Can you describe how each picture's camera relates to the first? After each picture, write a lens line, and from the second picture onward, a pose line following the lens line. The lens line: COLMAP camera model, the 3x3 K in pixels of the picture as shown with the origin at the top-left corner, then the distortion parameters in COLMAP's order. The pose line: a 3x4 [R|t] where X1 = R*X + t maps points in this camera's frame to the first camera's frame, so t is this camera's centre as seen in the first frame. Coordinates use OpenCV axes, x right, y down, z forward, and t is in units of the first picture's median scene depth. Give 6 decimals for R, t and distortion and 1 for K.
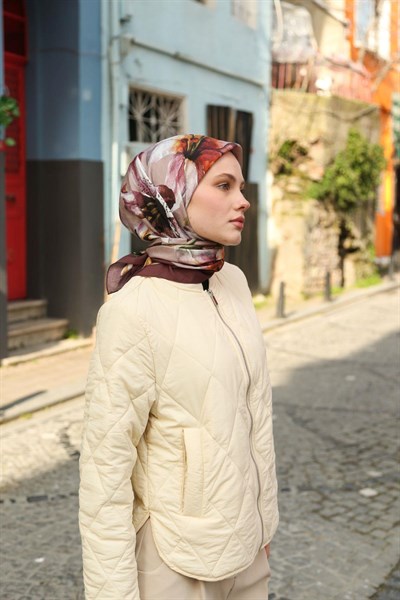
lens RADIAL K [[806.3, 0, 191.3], [0, 806.3, 286.7], [0, 0, 1]] dist [0.027767, 0.000000]
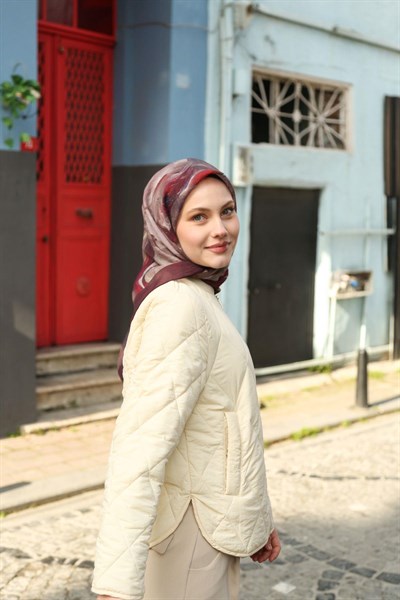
lens RADIAL K [[832.8, 0, 198.4], [0, 832.8, 308.2], [0, 0, 1]] dist [-0.018953, 0.000000]
pose [[0.952314, 0.043735, -0.301969, 0.126677], [-0.043984, 0.999014, 0.005978, -0.025949], [0.301933, 0.007589, 0.953299, 0.242815]]
